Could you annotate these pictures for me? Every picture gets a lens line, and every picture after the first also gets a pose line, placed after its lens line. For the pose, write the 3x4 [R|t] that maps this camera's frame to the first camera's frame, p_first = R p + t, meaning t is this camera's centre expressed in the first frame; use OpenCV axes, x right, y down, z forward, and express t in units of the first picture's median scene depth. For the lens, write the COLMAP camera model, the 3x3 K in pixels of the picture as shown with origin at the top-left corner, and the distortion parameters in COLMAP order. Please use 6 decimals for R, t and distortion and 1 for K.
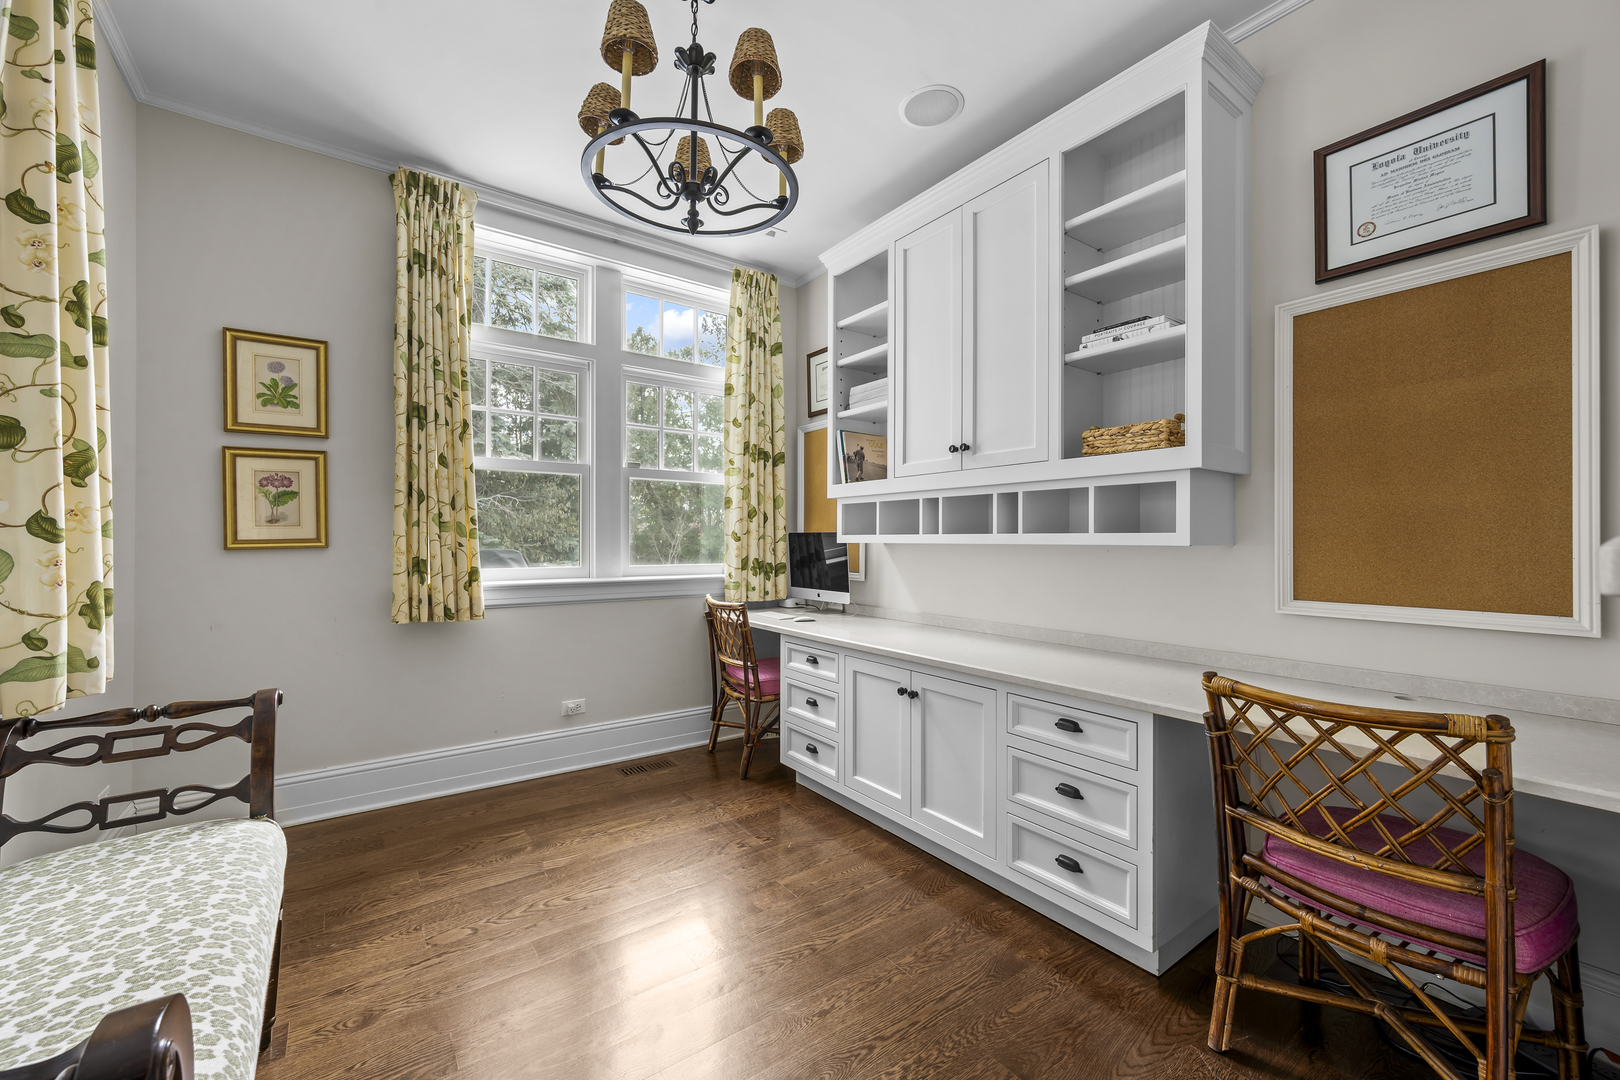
lens RADIAL K [[634.5, 0, 795.7], [0, 634.5, 540.7], [0, 0, 1]] dist [-0.008577, -0.000538]
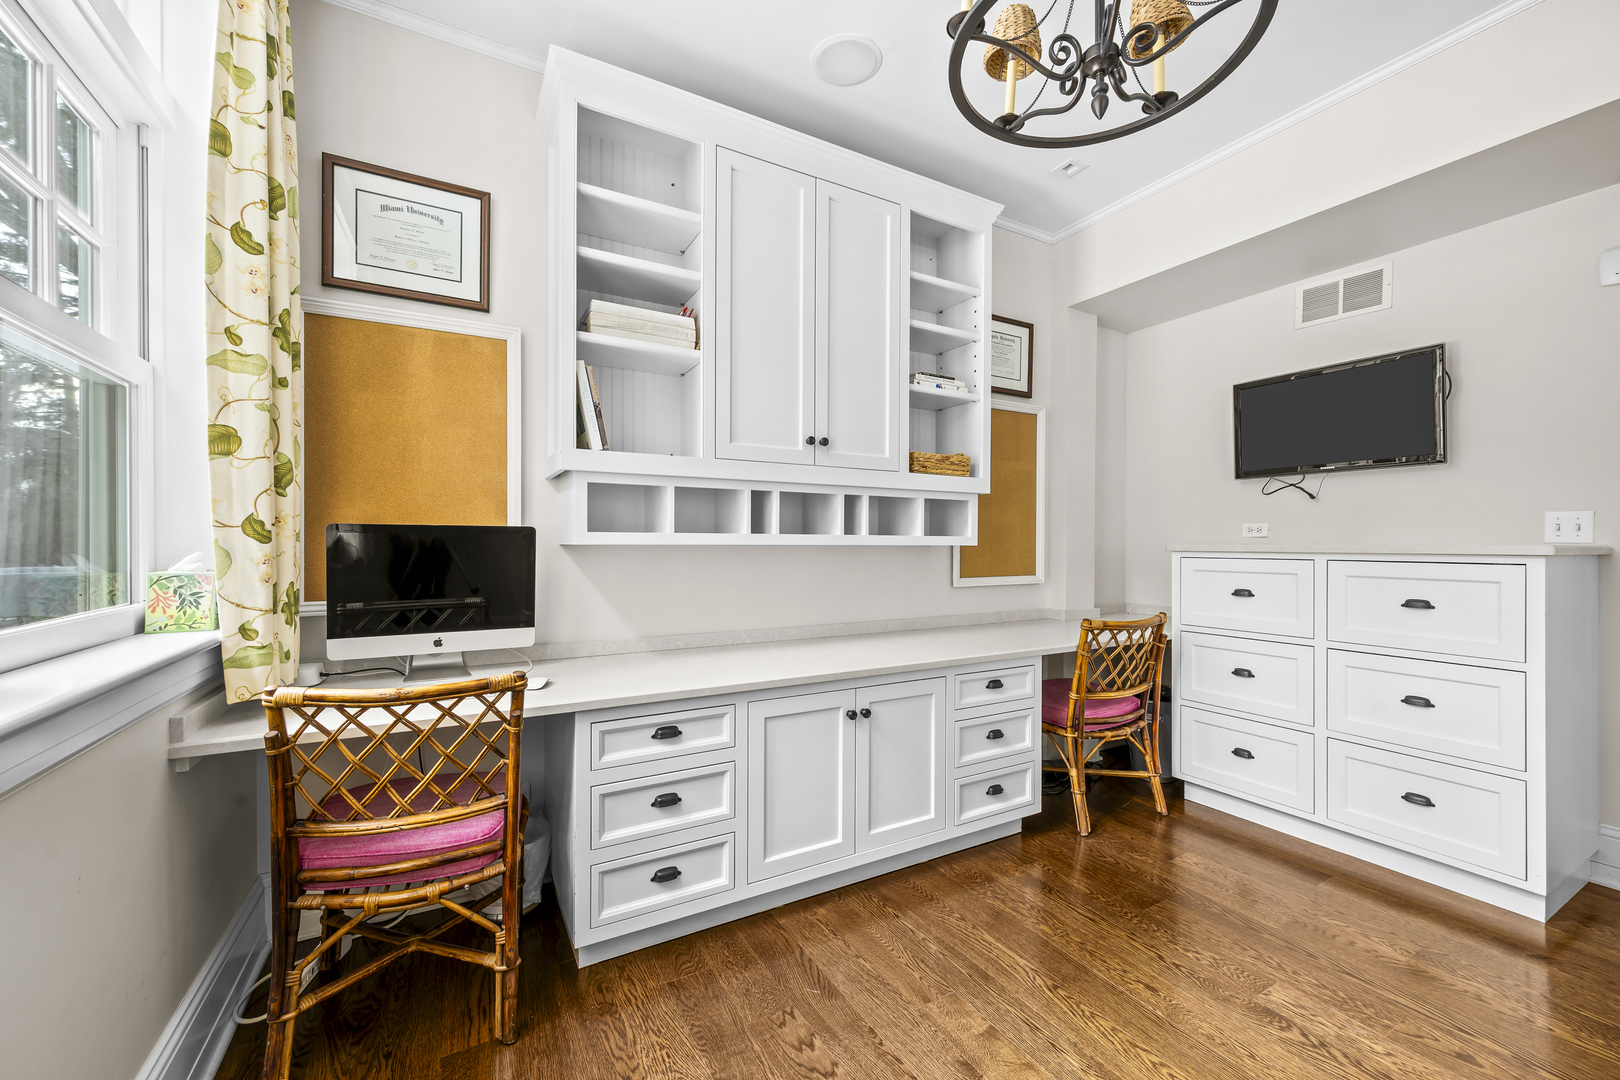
lens RADIAL K [[634.5, 0, 800.2], [0, 634.5, 542.4], [0, 0, 1]] dist [-0.008577, -0.000538]
pose [[0.109747, -0.006551, 0.993938, -0.607809], [-0.004689, 0.999964, 0.007108, -0.004380], [-0.993948, -0.005441, 0.109712, 0.844214]]
